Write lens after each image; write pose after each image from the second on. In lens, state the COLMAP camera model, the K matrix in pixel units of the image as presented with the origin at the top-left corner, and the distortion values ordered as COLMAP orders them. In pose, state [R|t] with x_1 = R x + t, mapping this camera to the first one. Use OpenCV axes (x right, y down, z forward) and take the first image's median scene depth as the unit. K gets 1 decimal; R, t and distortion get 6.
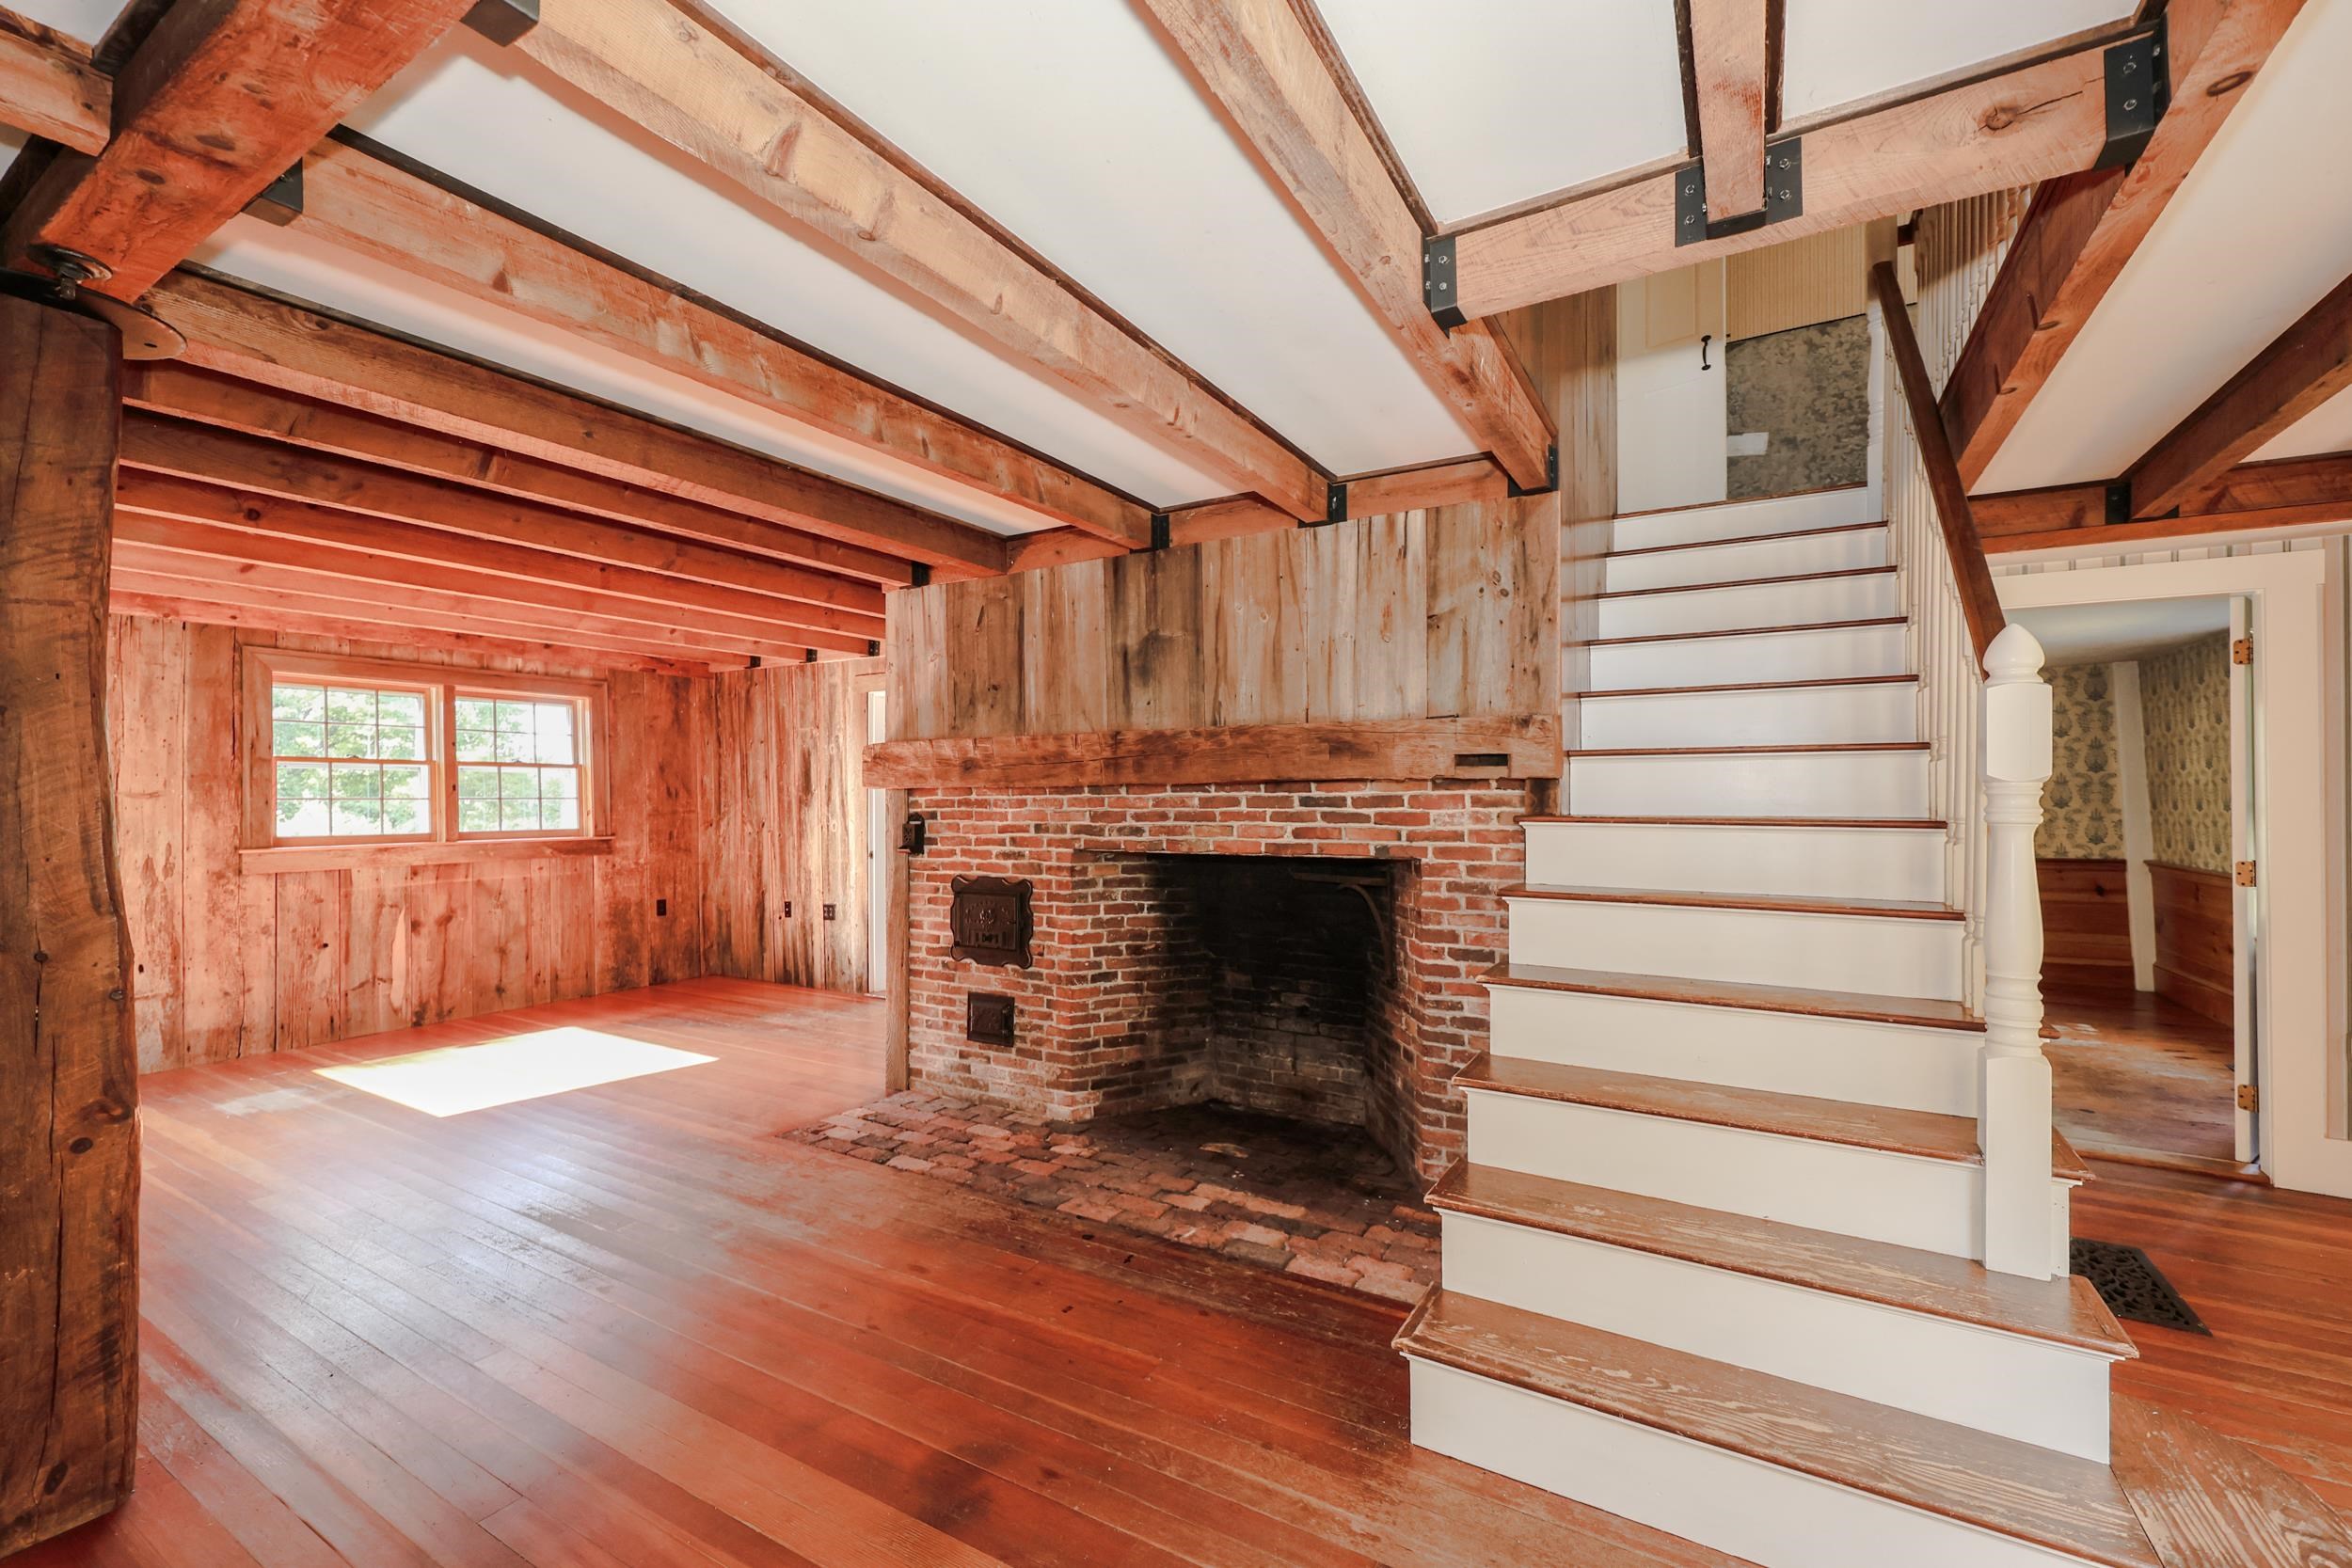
lens RADIAL K [[993.2, 0, 1164.5], [0, 993.2, 785.7], [0, 0, 1]] dist [0.004350, 0.000111]
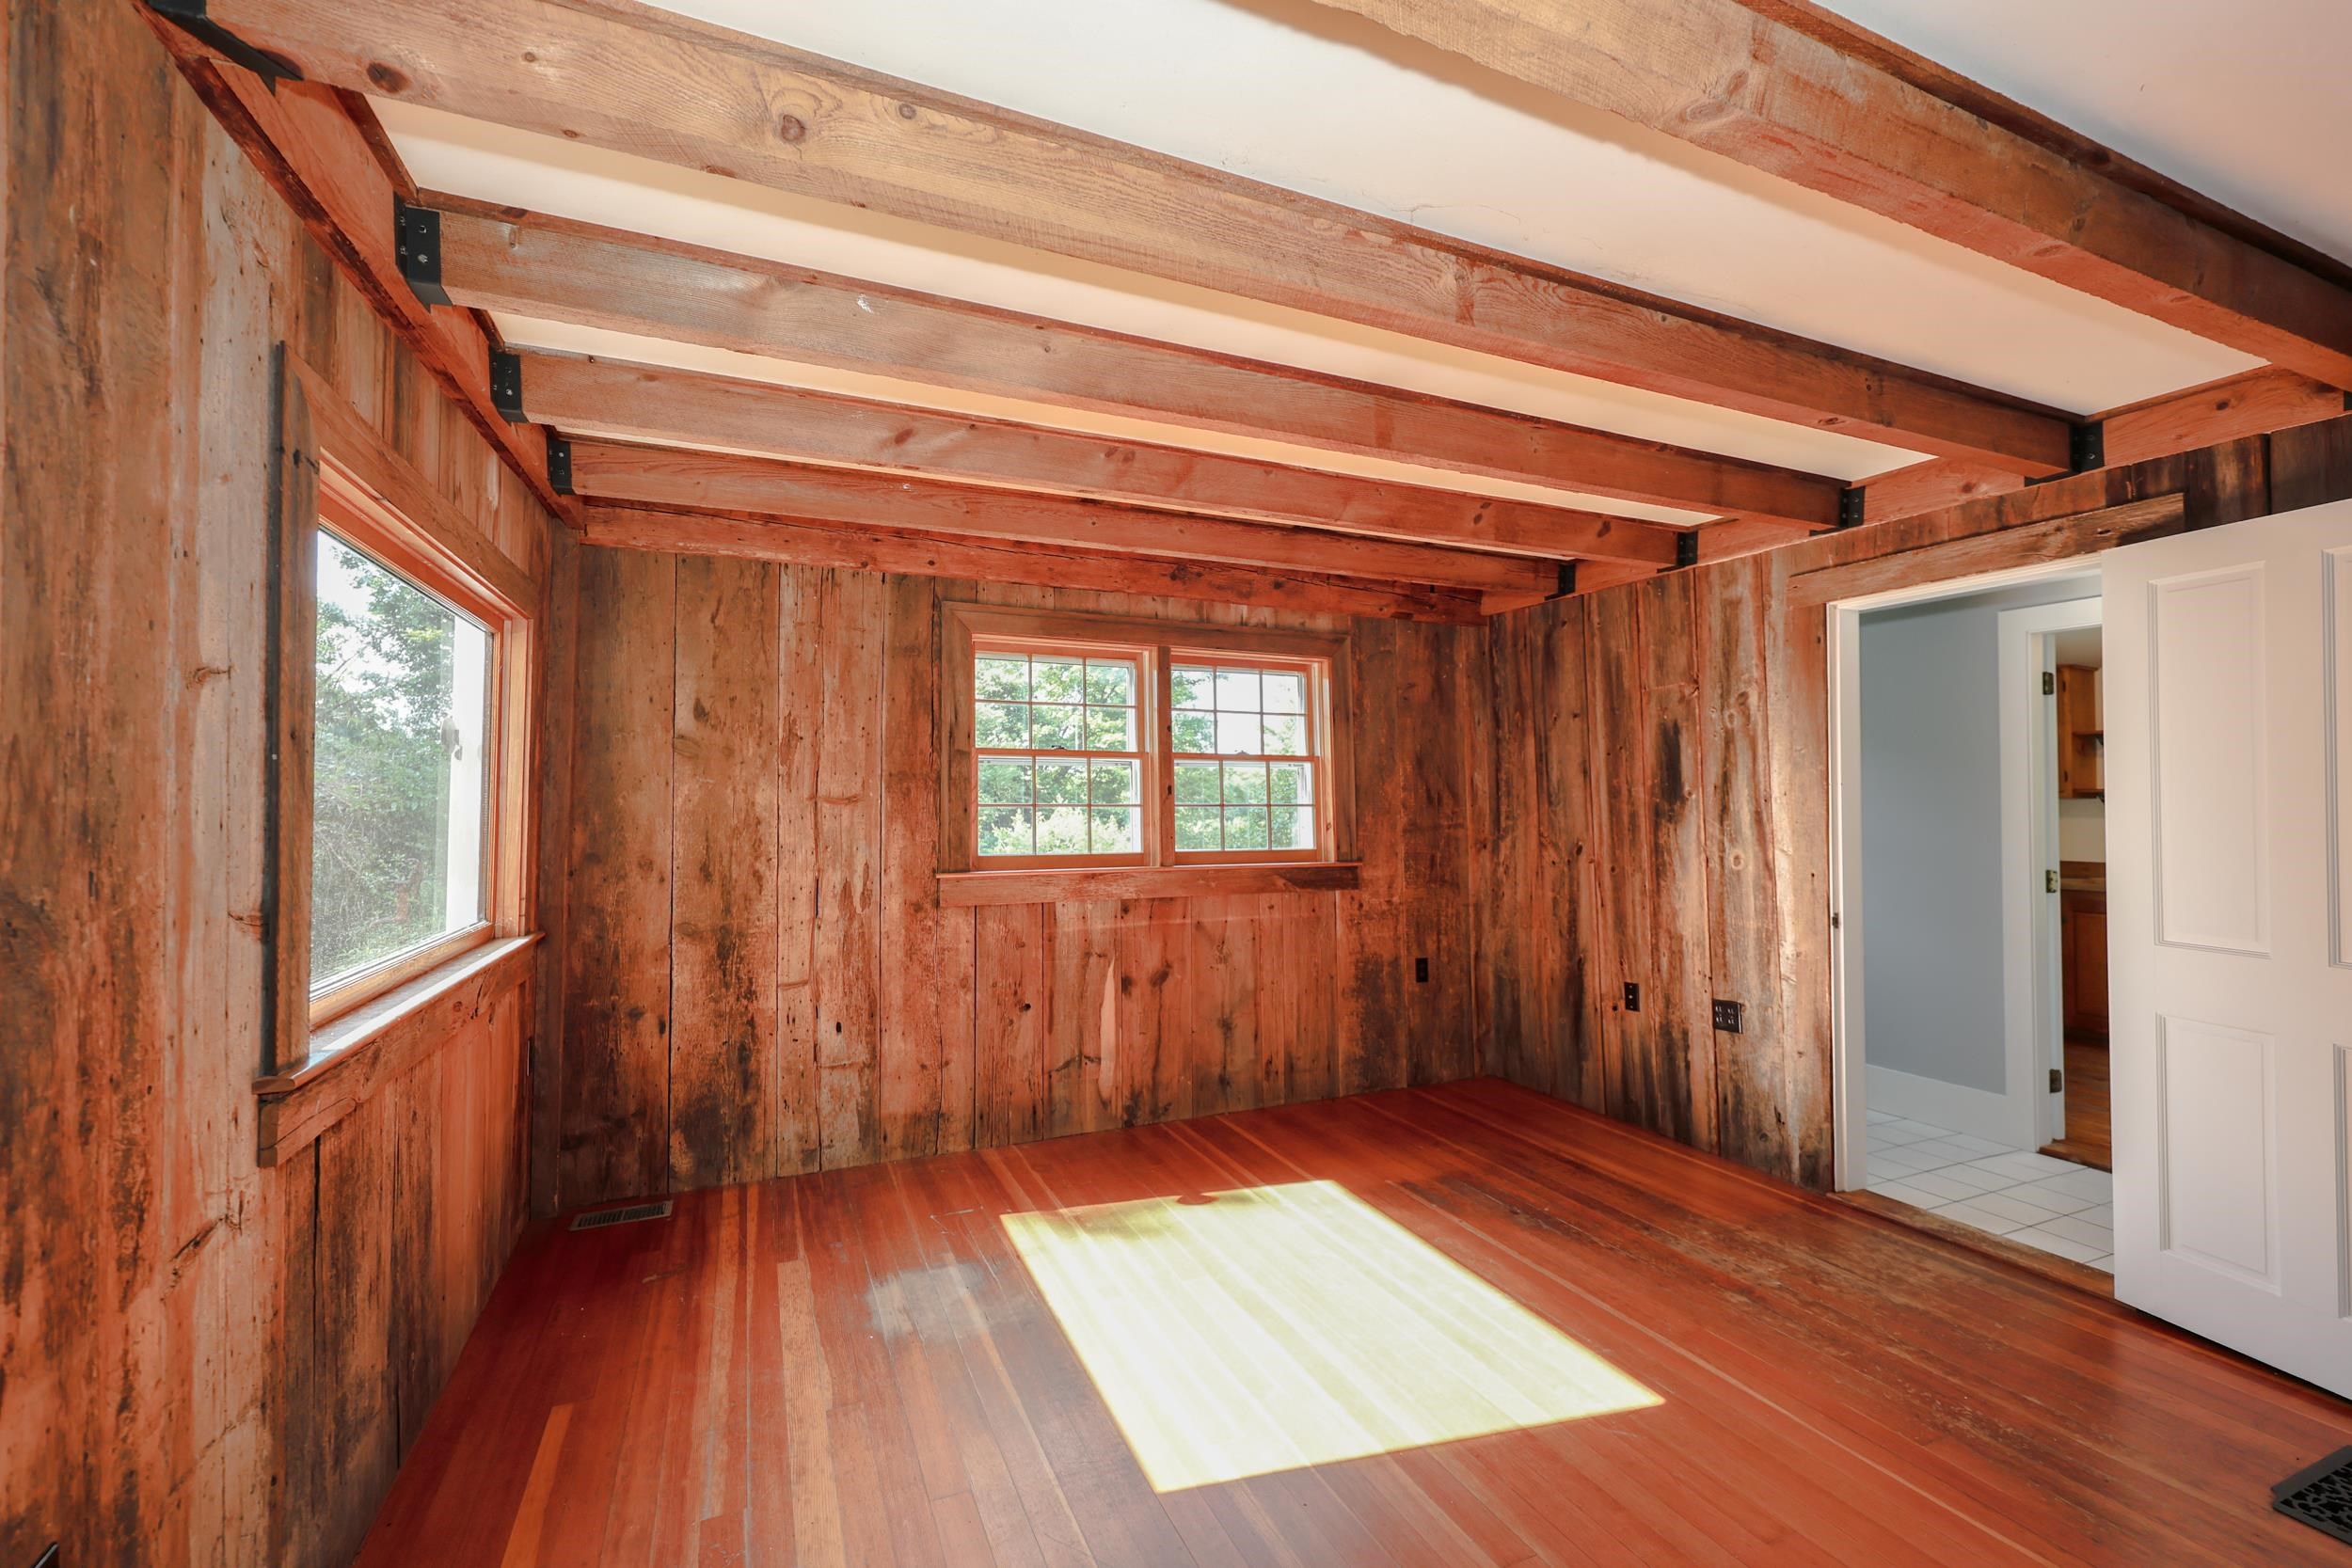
lens RADIAL K [[993.2, 0, 1164.5], [0, 993.2, 785.7], [0, 0, 1]] dist [0.004350, 0.000111]
pose [[0.815105, -0.005339, -0.579288, -0.357762], [0.002335, 0.999980, -0.005931, 0.003555], [0.579308, 0.003482, 0.815101, 0.491364]]
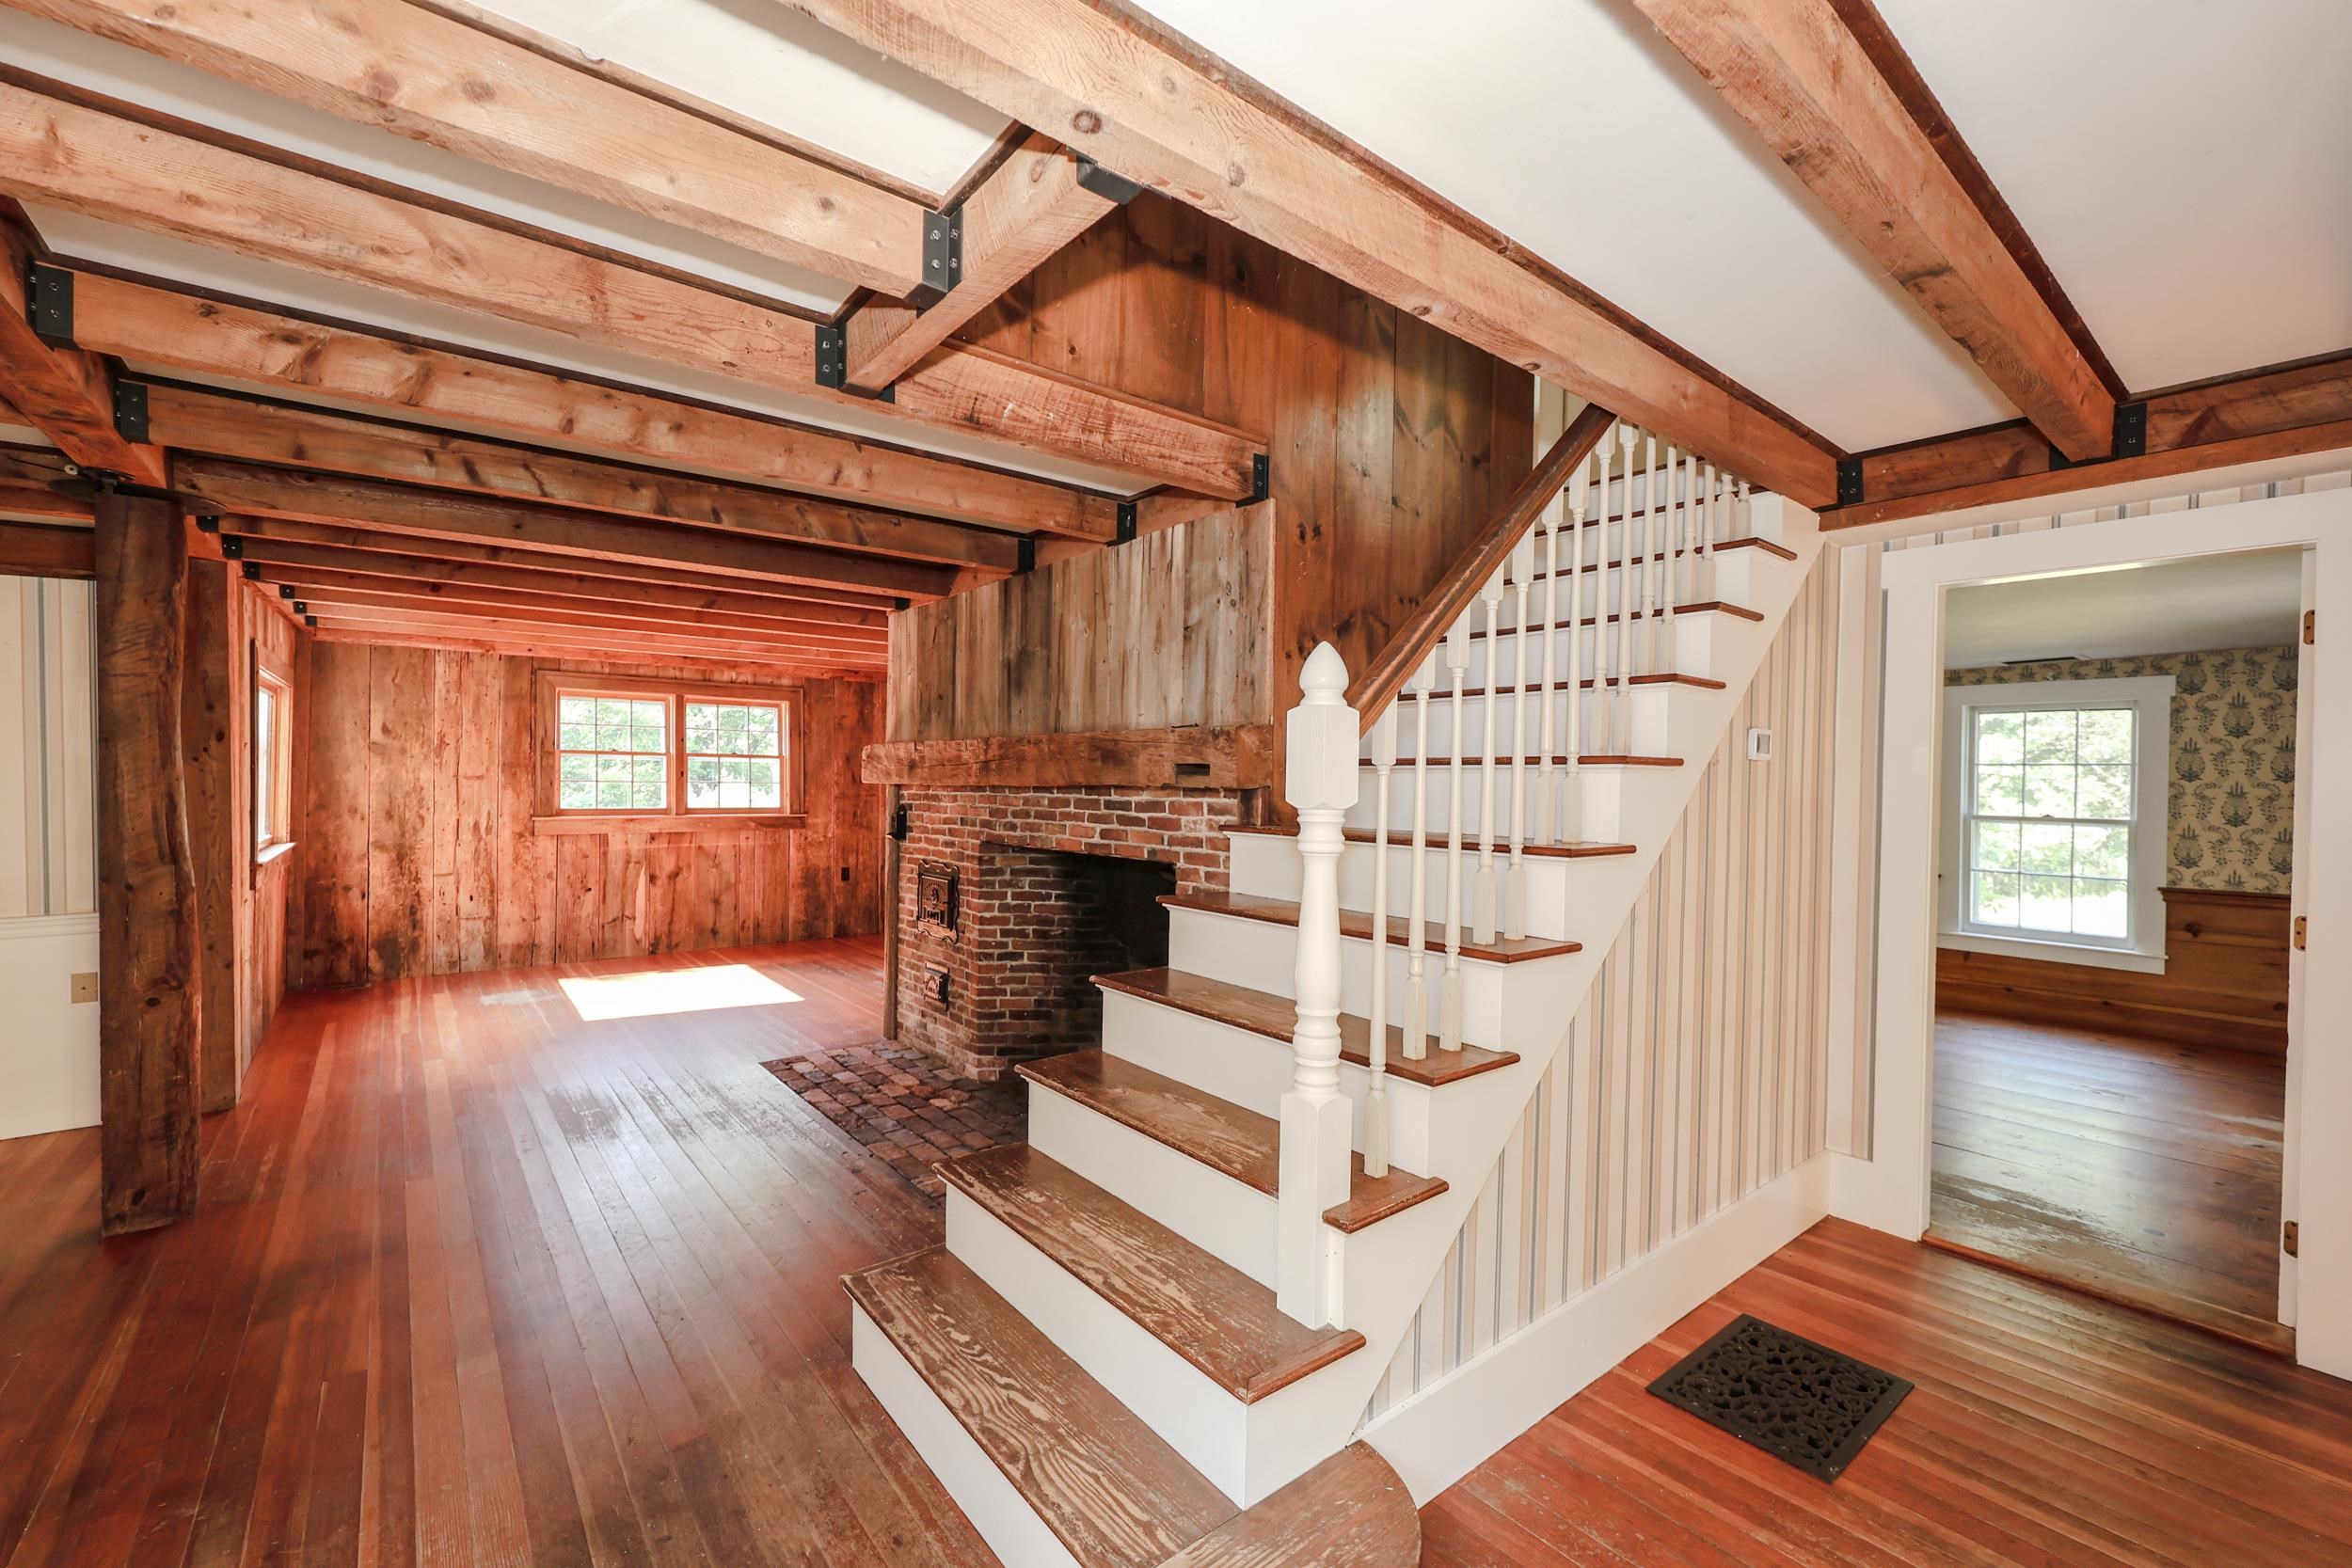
lens RADIAL K [[981.6, 0, 1151.2], [0, 981.6, 787.6], [0, 0, 1]] dist [0.010091, 0.000060]
pose [[0.934304, 0.019197, -0.355961, 0.365346], [-0.012971, 0.999718, 0.019869, -0.015594], [0.356242, -0.013947, 0.934289, 0.023118]]
